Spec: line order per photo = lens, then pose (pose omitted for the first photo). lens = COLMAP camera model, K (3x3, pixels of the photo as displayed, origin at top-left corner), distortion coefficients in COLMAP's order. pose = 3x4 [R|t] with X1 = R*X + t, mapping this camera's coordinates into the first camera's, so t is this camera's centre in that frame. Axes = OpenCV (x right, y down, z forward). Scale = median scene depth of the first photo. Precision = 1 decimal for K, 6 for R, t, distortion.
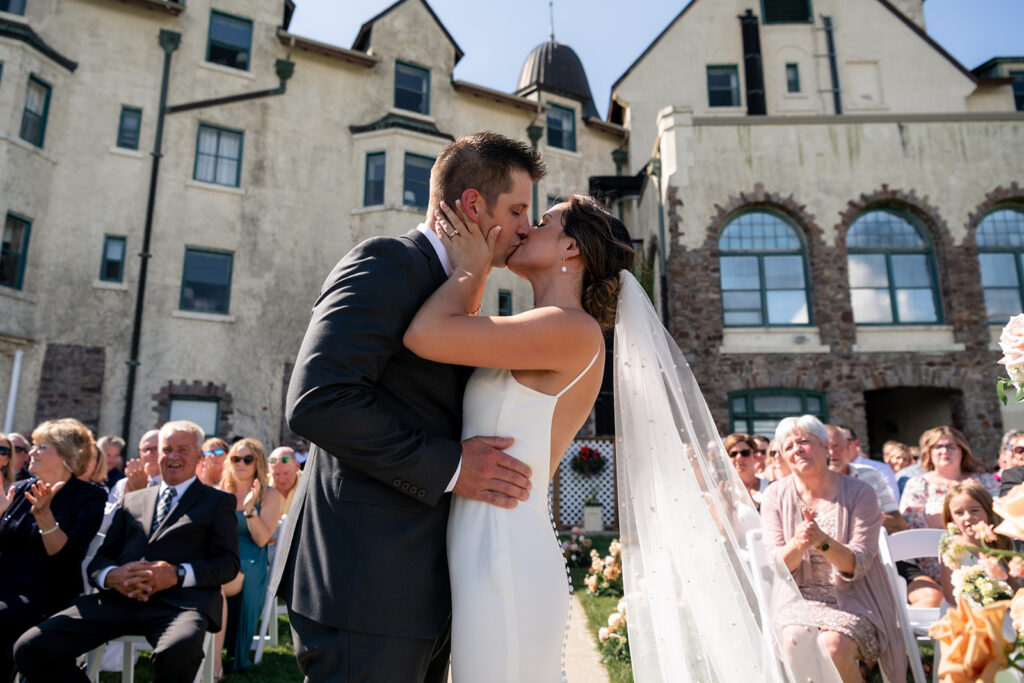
lens RADIAL K [[691.9, 0, 512.0], [0, 691.9, 341.5], [0, 0, 1]] dist [-0.003846, 0.000995]
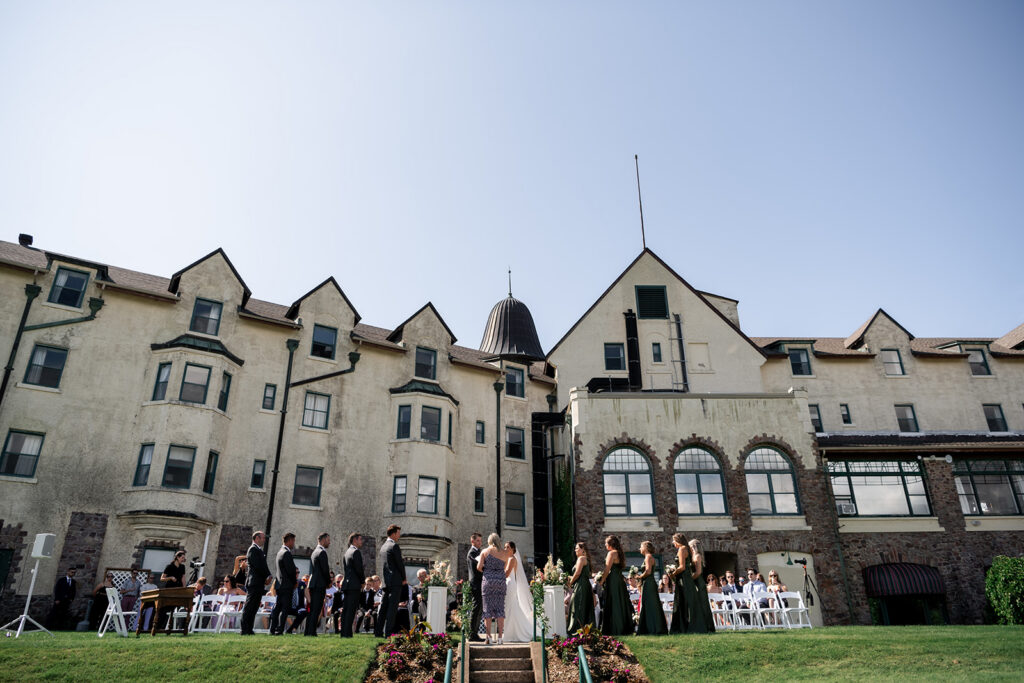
lens RADIAL K [[691.9, 0, 512.0], [0, 691.9, 341.5], [0, 0, 1]] dist [-0.003846, 0.000995]
pose [[0.997875, 0.022424, 0.061171, -0.047002], [-0.009065, 0.977556, -0.210480, -0.079024], [-0.064518, 0.209478, 0.975682, -0.766472]]
